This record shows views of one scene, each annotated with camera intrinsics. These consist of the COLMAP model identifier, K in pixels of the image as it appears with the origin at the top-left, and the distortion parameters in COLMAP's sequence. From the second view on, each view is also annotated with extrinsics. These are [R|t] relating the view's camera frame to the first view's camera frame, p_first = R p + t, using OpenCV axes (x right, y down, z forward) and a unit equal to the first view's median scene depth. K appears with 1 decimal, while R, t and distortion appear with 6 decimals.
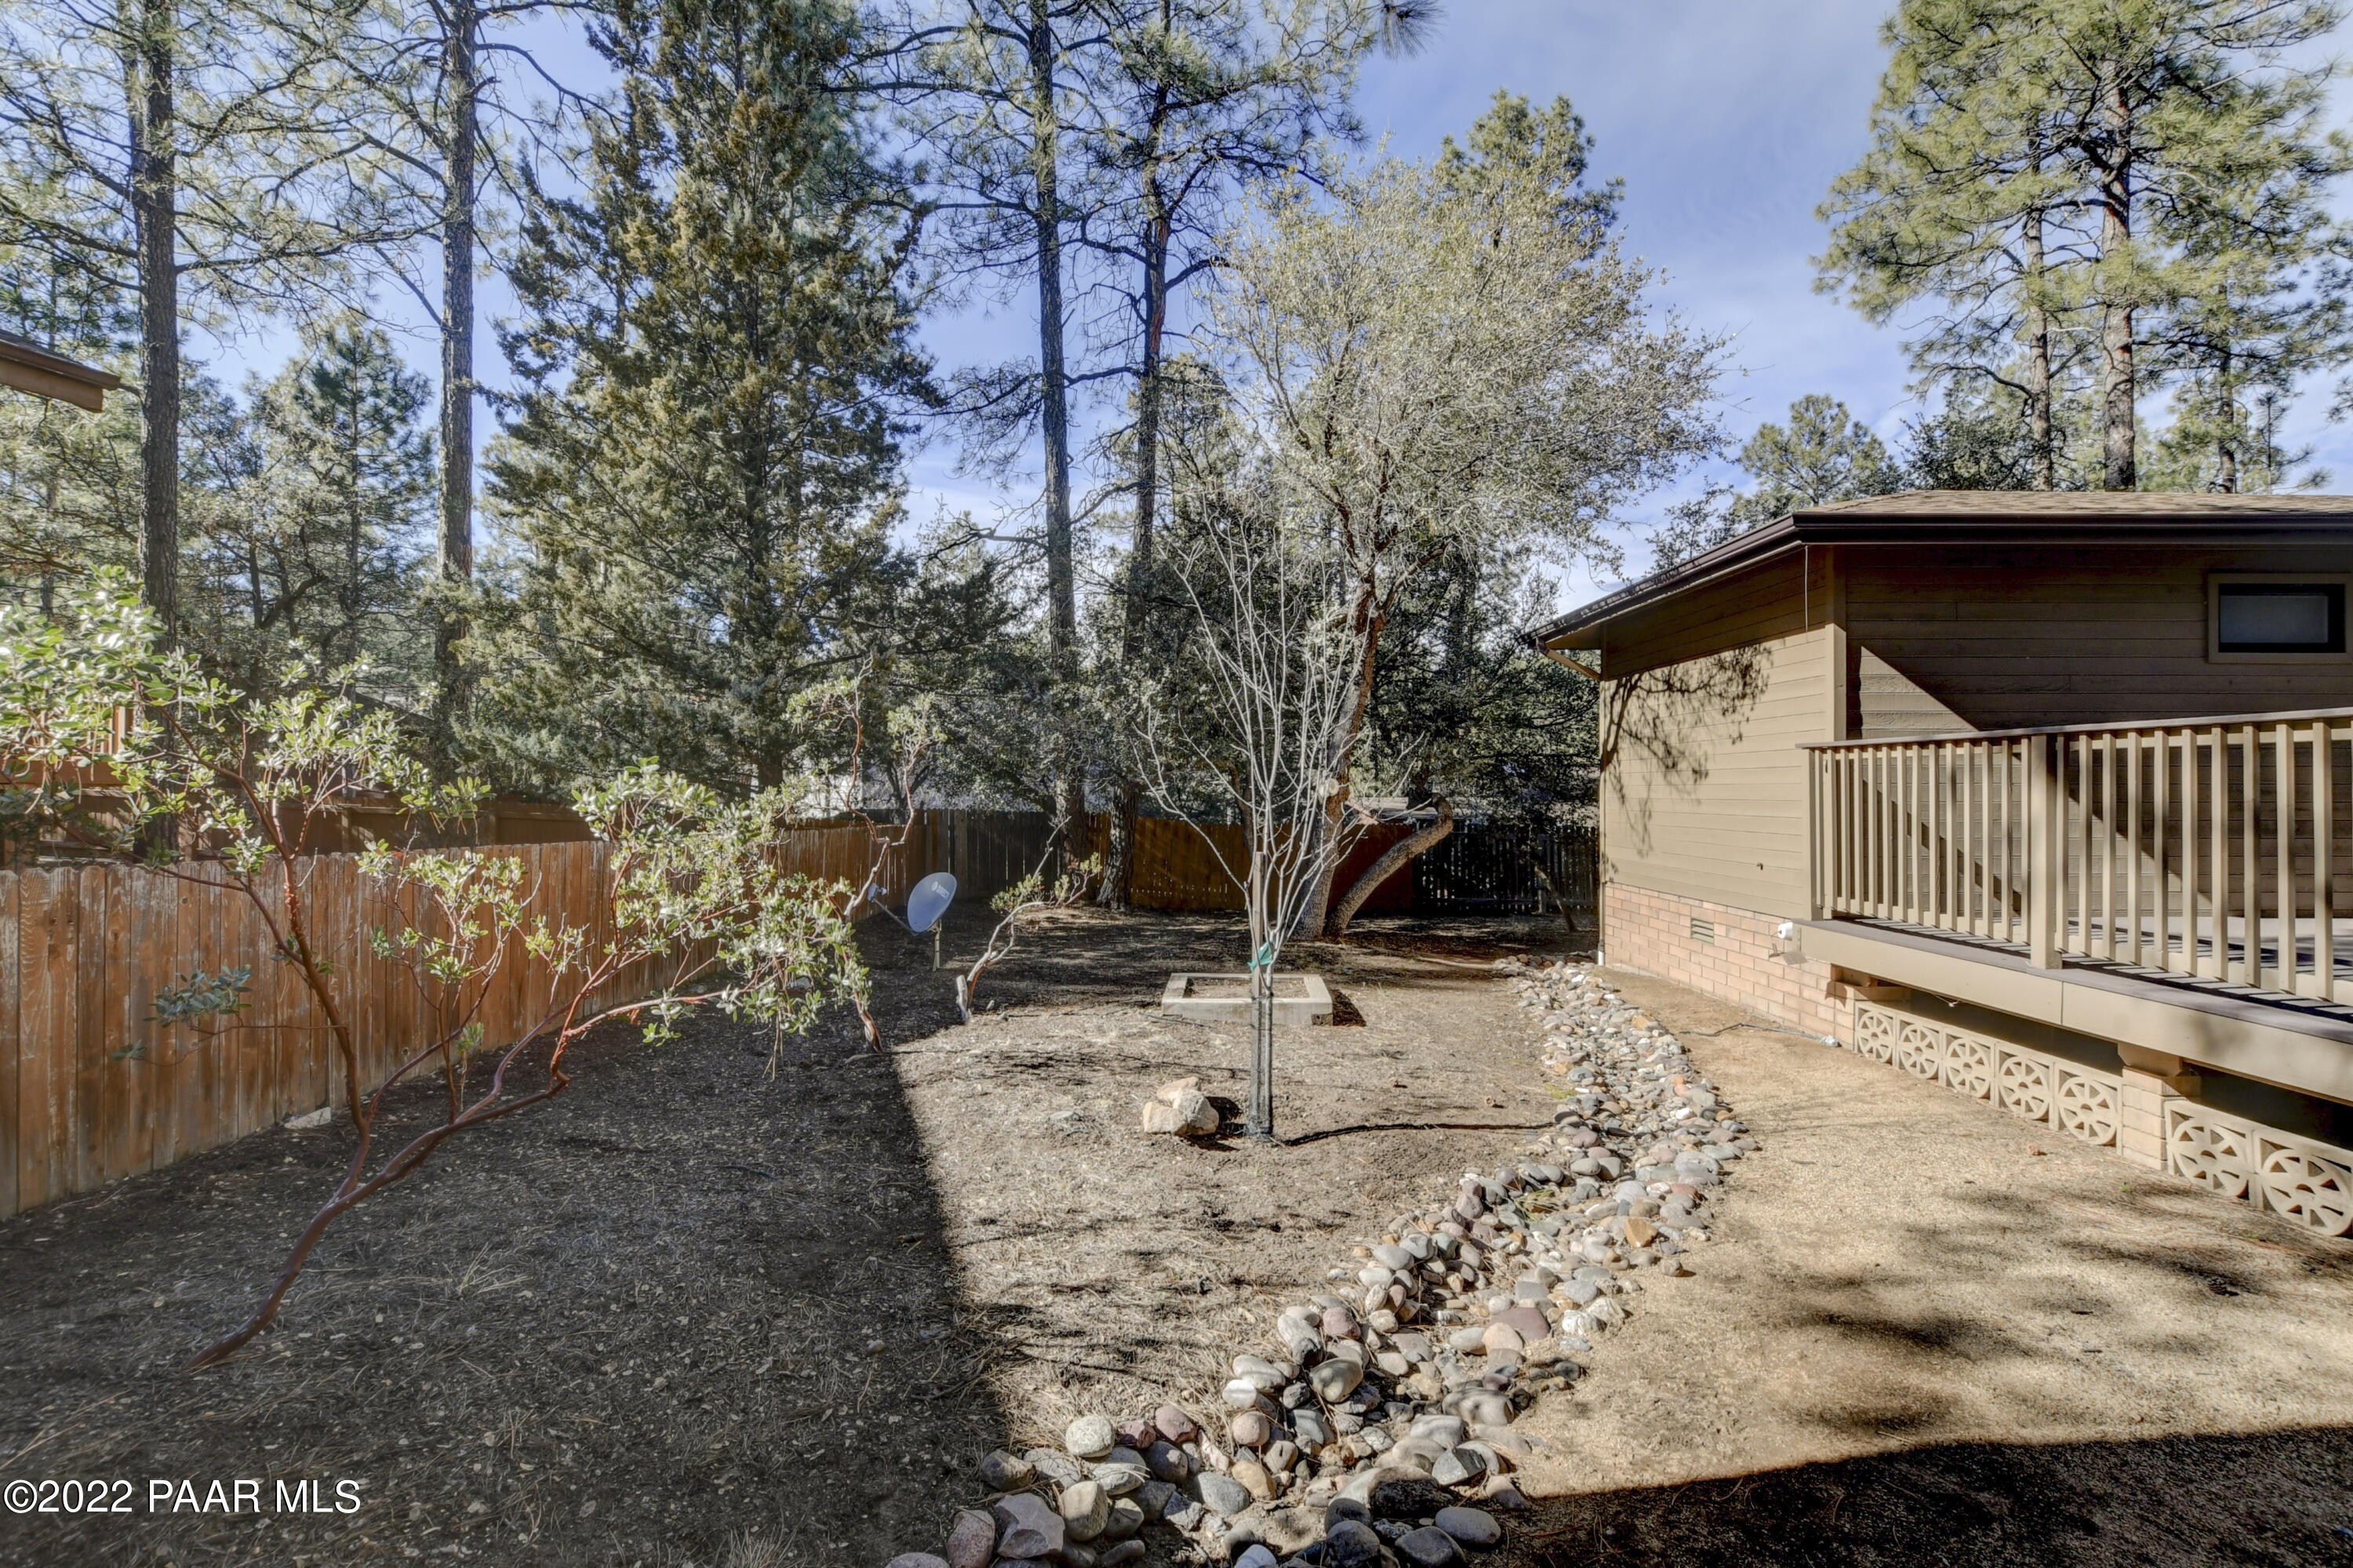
lens RADIAL K [[1043.4, 0, 1177.3], [0, 1043.4, 787.4], [0, 0, 1]] dist [-0.020871, 0.003711]
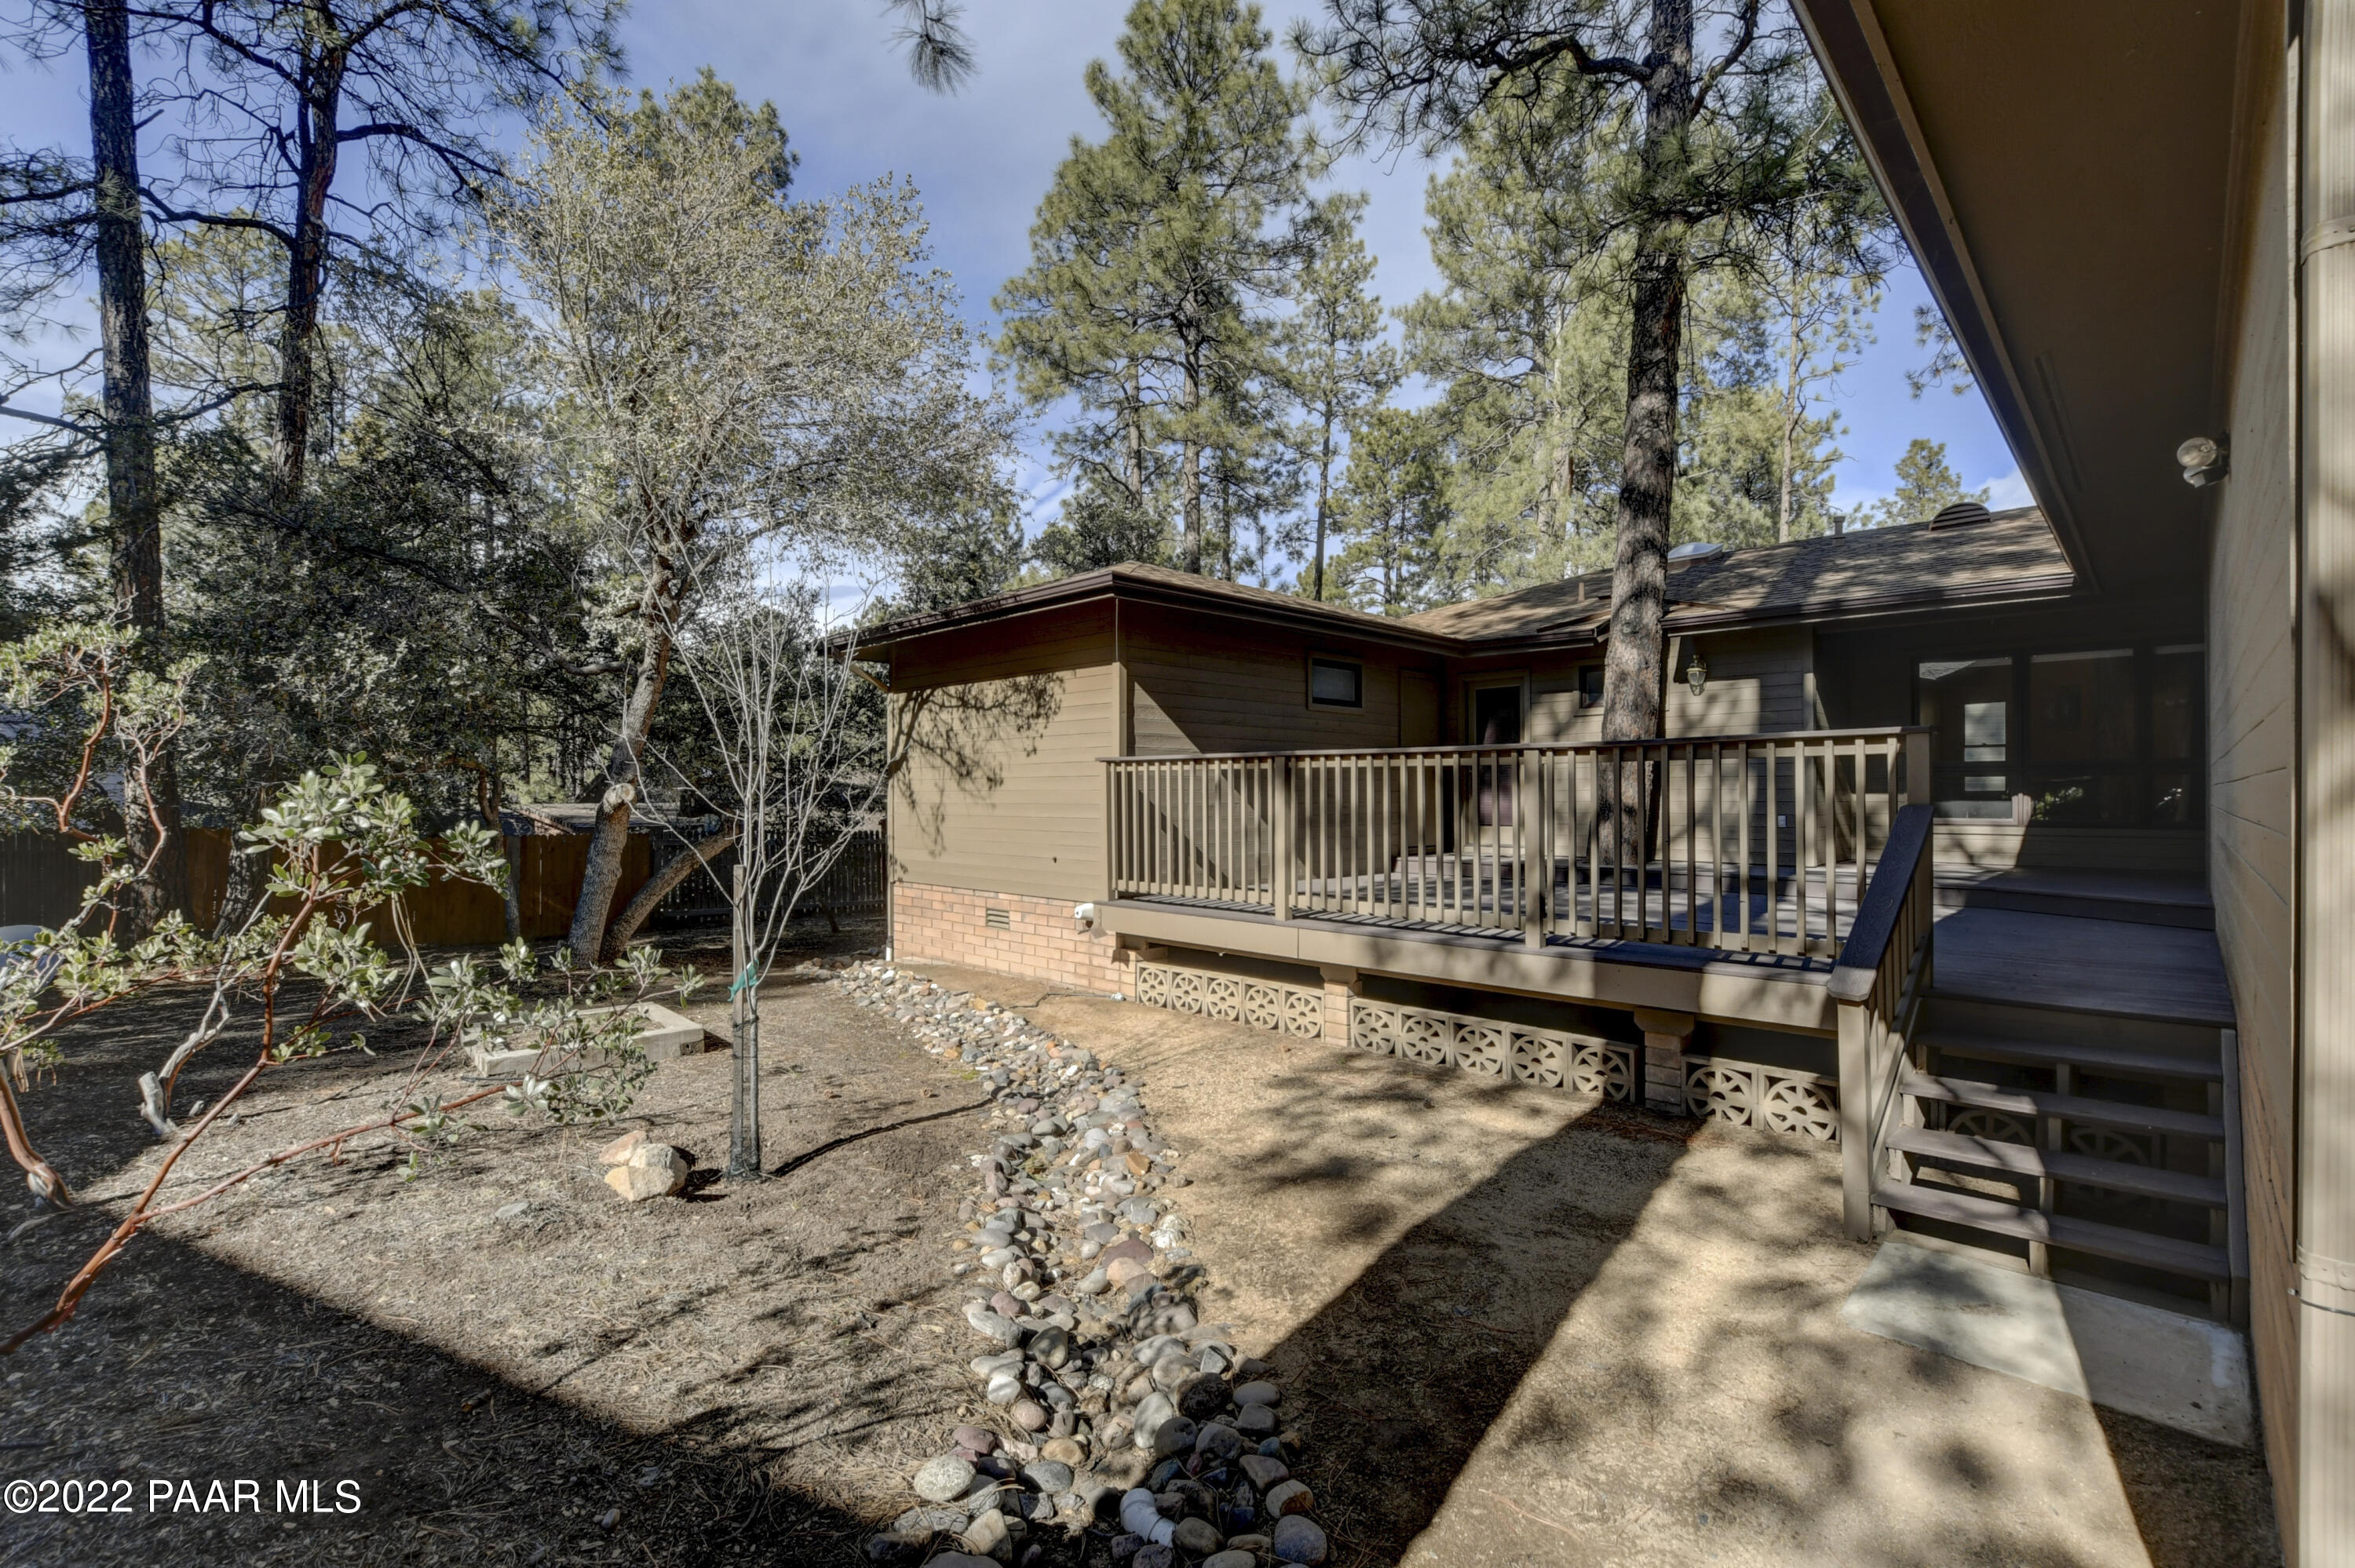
lens RADIAL K [[1044.1, 0, 1176.5], [0, 1044.1, 786.2], [0, 0, 1]] dist [-0.020871, 0.003711]
pose [[0.705347, 0.004739, 0.708846, -0.275374], [-0.000550, 0.999981, -0.006138, -0.001145], [-0.708862, 0.003940, 0.705336, 0.079606]]
